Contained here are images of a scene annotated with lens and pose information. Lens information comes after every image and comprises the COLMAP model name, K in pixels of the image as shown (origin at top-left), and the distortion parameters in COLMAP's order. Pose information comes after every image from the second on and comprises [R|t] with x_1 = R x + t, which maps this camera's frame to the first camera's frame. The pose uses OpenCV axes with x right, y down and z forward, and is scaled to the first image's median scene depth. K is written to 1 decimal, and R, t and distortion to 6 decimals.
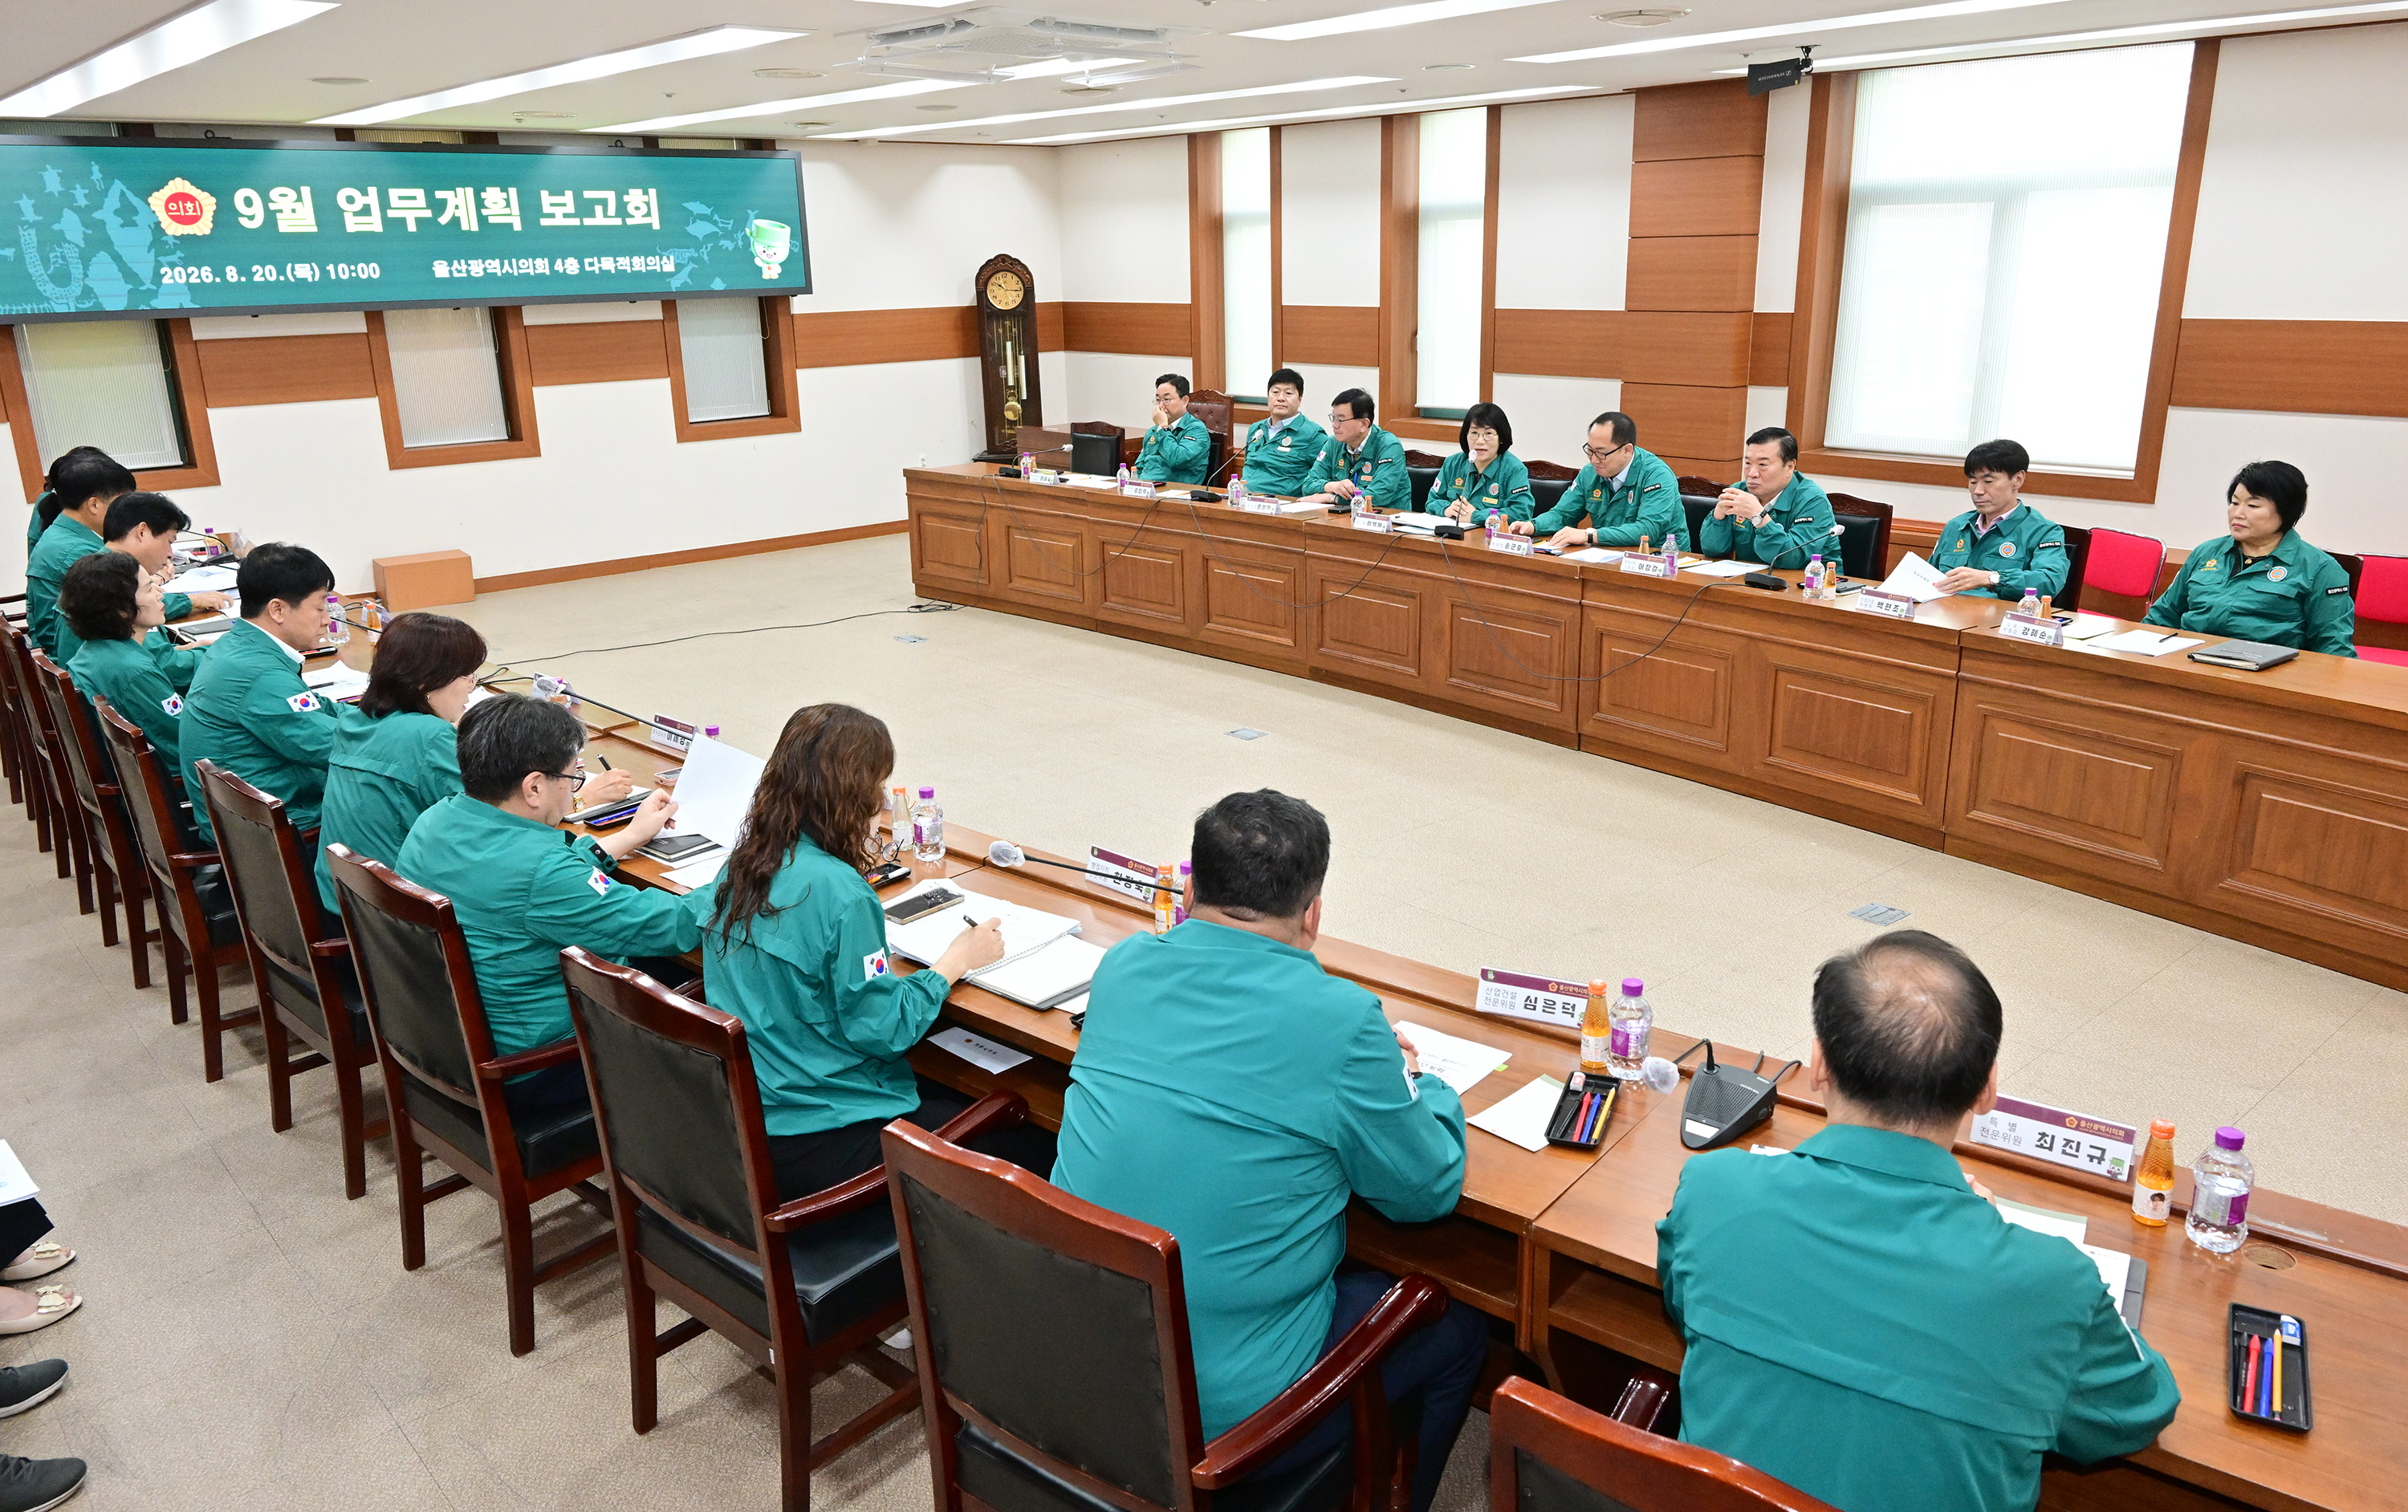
lens RADIAL K [[1734.2, 0, 1247.0], [0, 1734.2, 756.5], [0, 0, 1]] dist [0.016110, -0.007488]
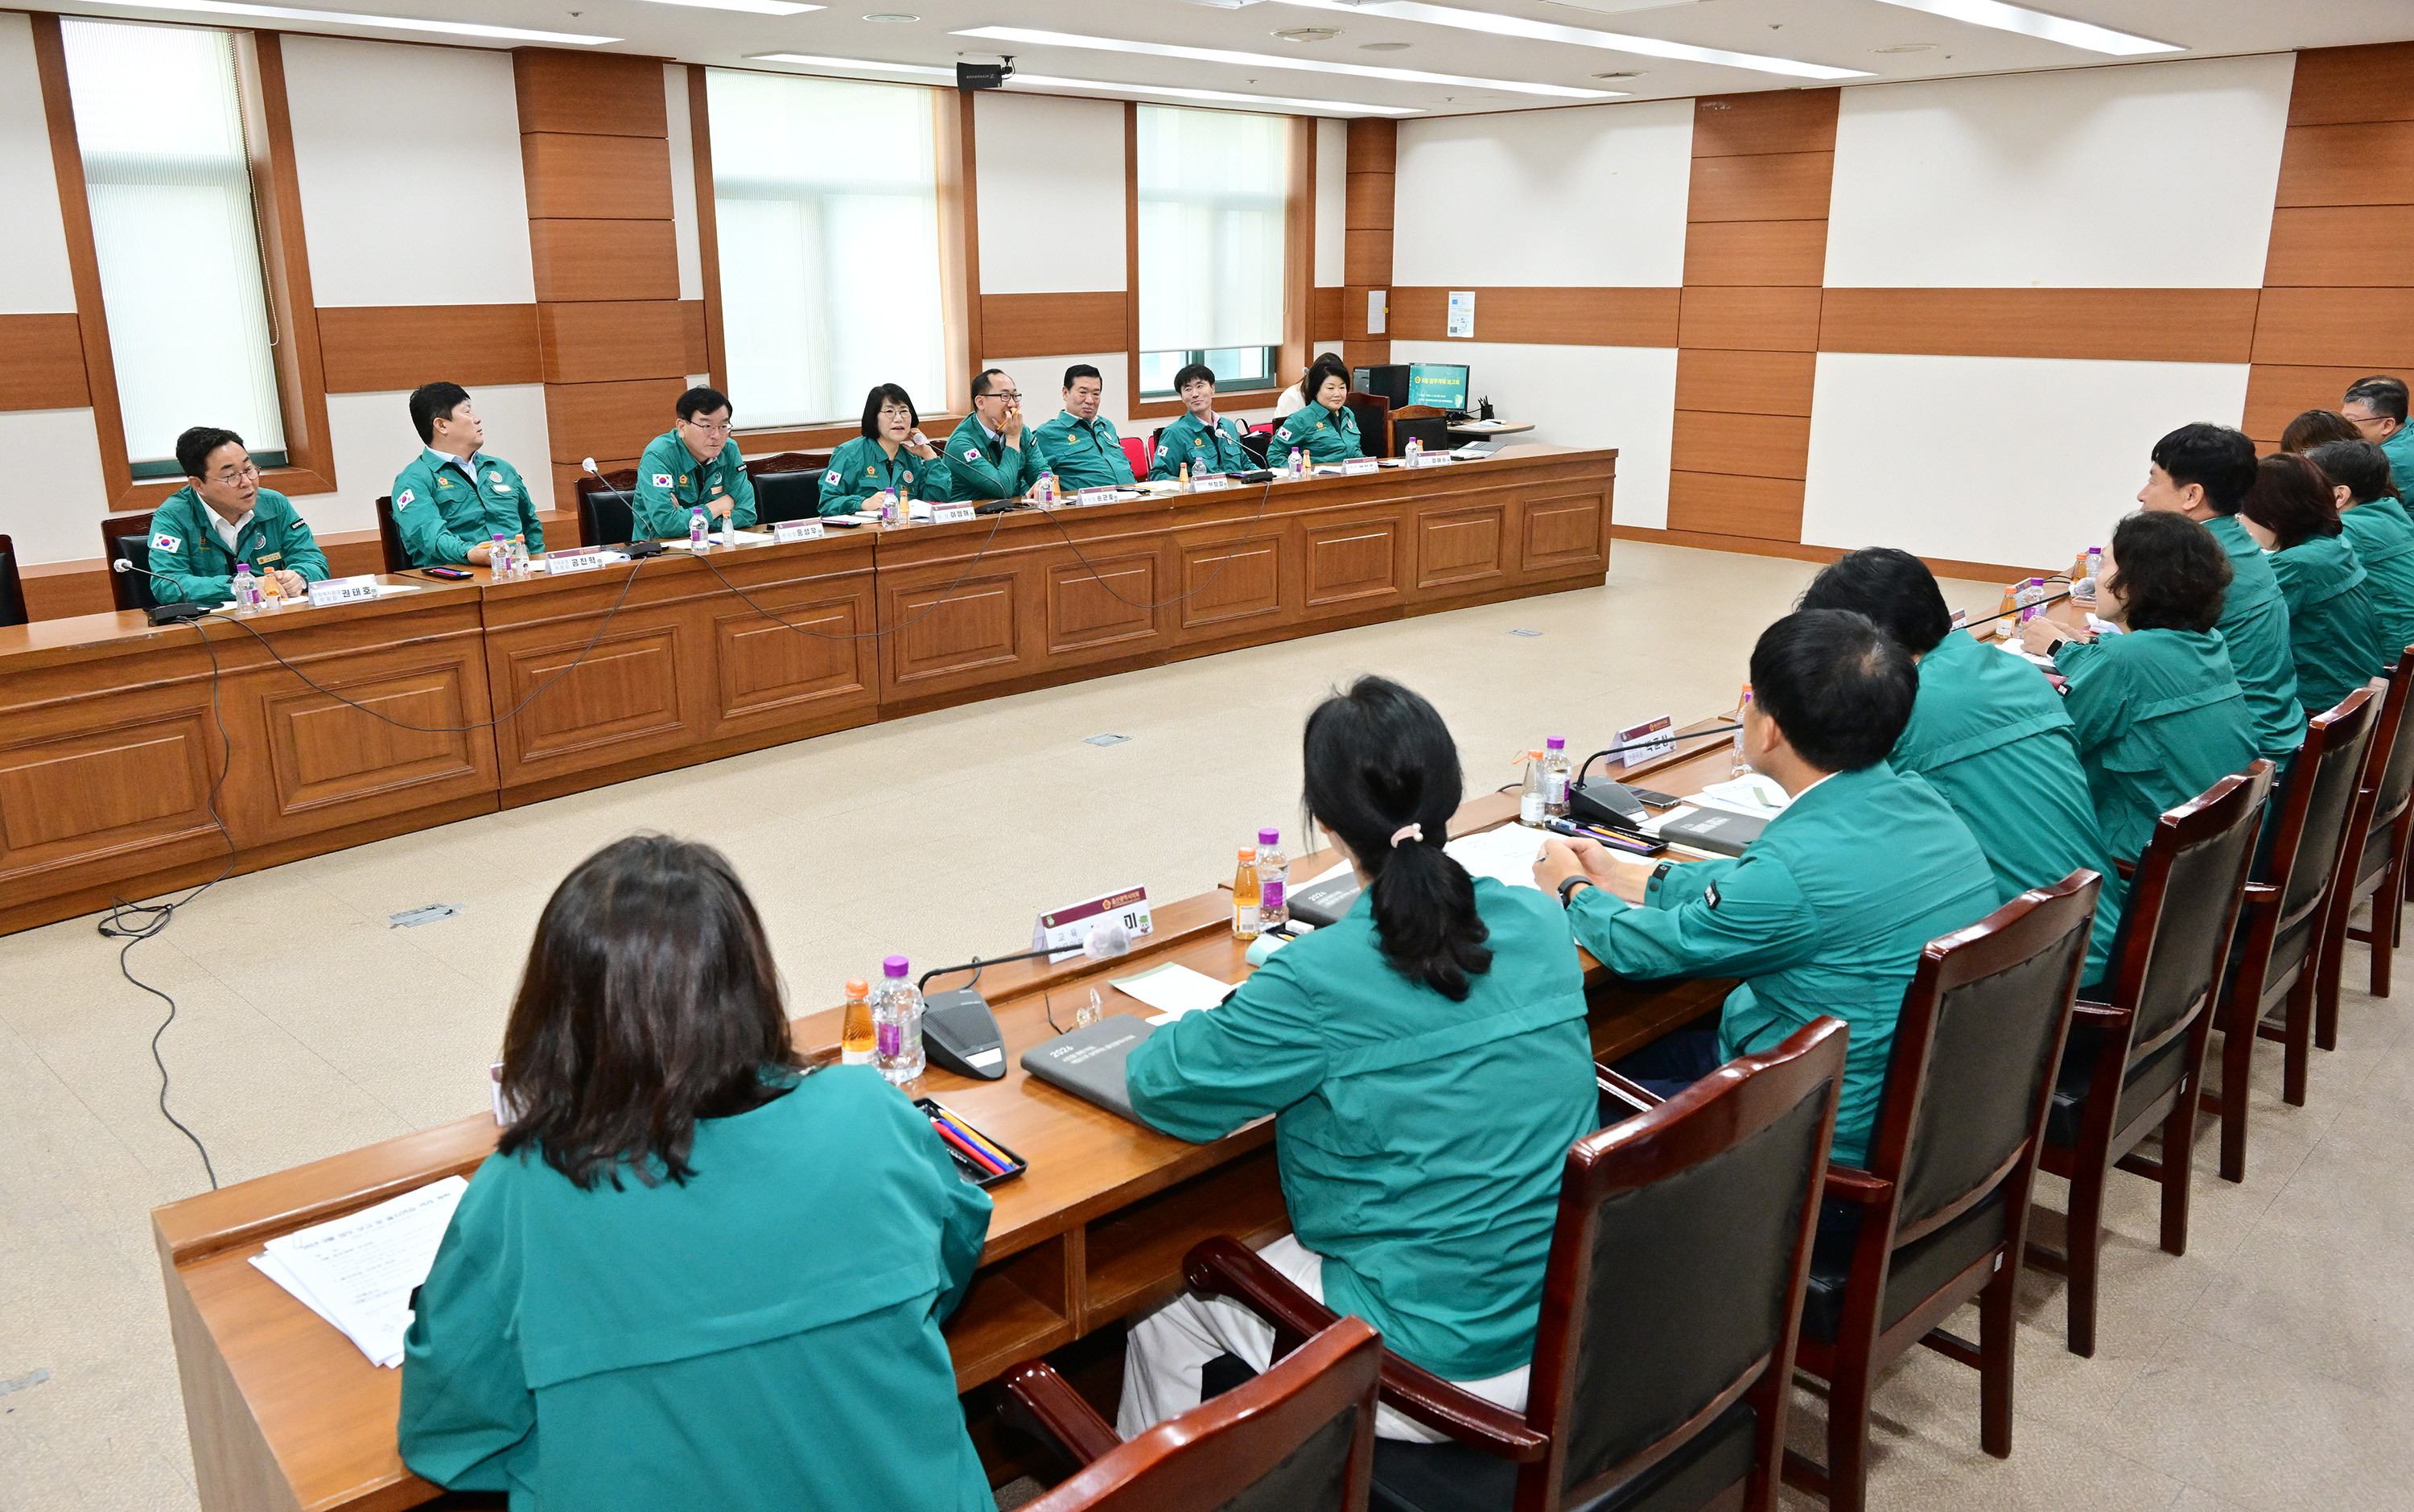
lens RADIAL K [[1738.7, 0, 1250.1], [0, 1738.7, 756.5], [0, 0, 1]] dist [0.016110, -0.007488]
pose [[-0.085198, -0.261351, 0.961477, -0.752290], [0.280714, 0.919599, 0.274842, -0.197642], [-0.956003, 0.293316, -0.004983, 0.765638]]
